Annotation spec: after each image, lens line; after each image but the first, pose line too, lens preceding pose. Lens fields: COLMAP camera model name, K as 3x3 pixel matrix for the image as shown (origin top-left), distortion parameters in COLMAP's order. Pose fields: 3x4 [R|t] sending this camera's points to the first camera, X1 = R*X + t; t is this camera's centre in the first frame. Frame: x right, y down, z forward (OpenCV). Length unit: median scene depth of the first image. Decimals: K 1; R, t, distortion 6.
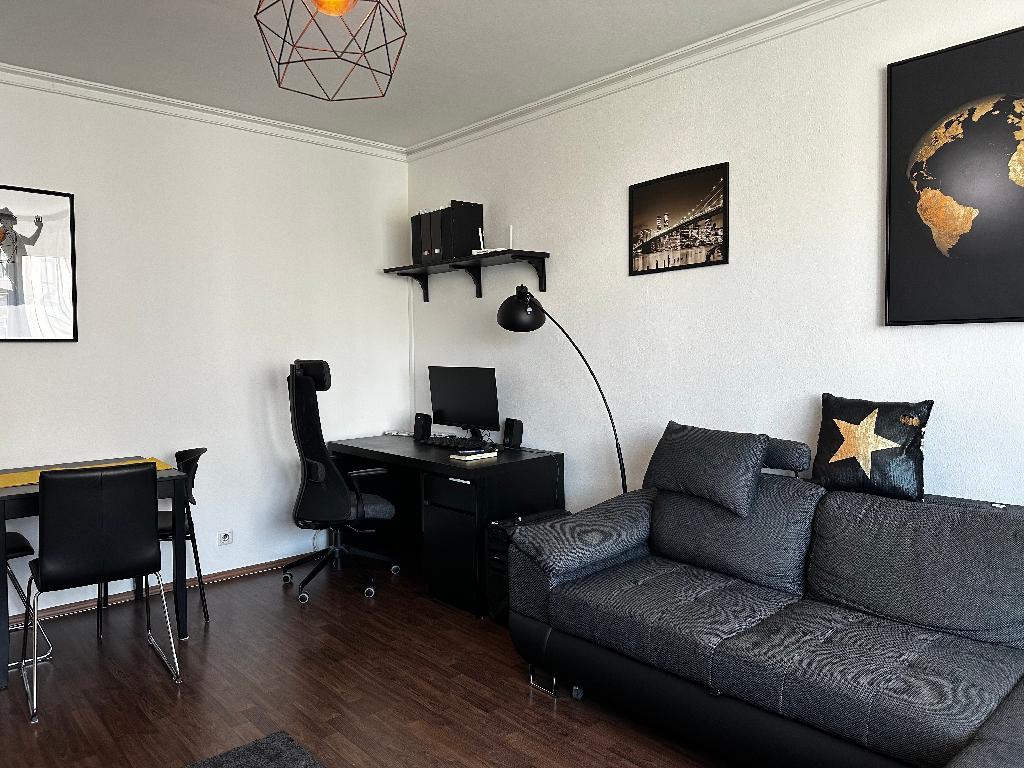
lens RADIAL K [[712.8, 0, 512.0], [0, 712.8, 384.0], [0, 0, 1]] dist [0.118993, -0.162916]
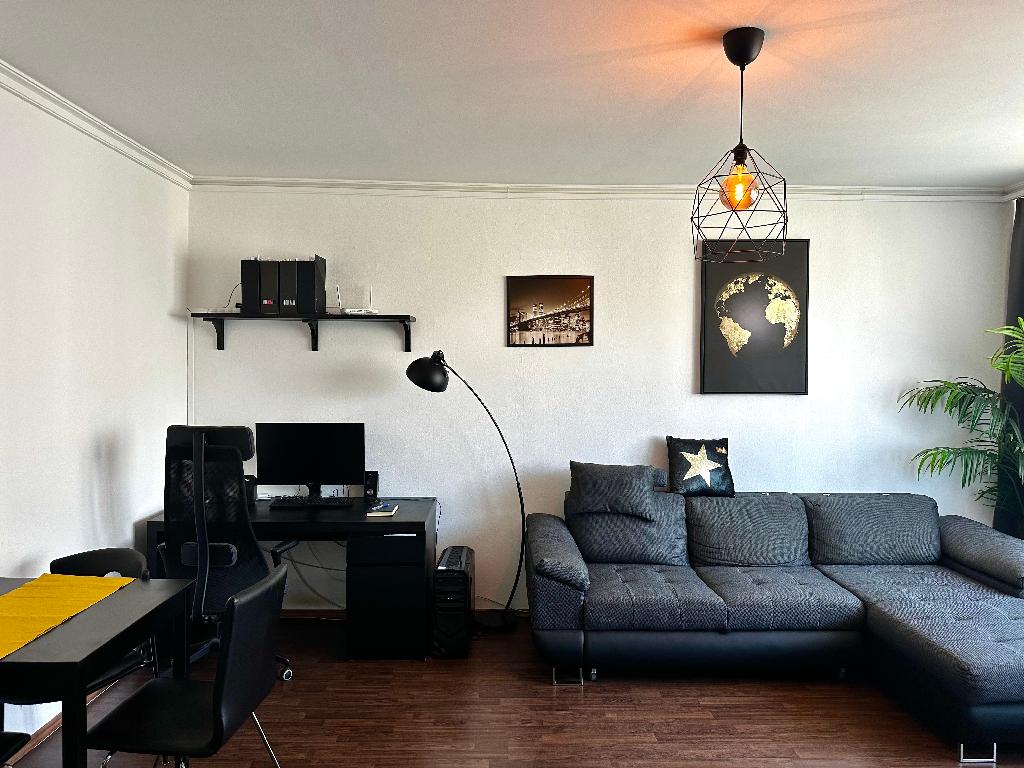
lens RADIAL K [[712.8, 0, 512.0], [0, 712.8, 384.0], [0, 0, 1]] dist [0.118993, -0.162916]
pose [[0.662683, -0.005789, 0.748878, -0.825611], [0.025977, 0.999546, -0.015261, -0.072633], [-0.748449, 0.029566, 0.662533, 0.185958]]
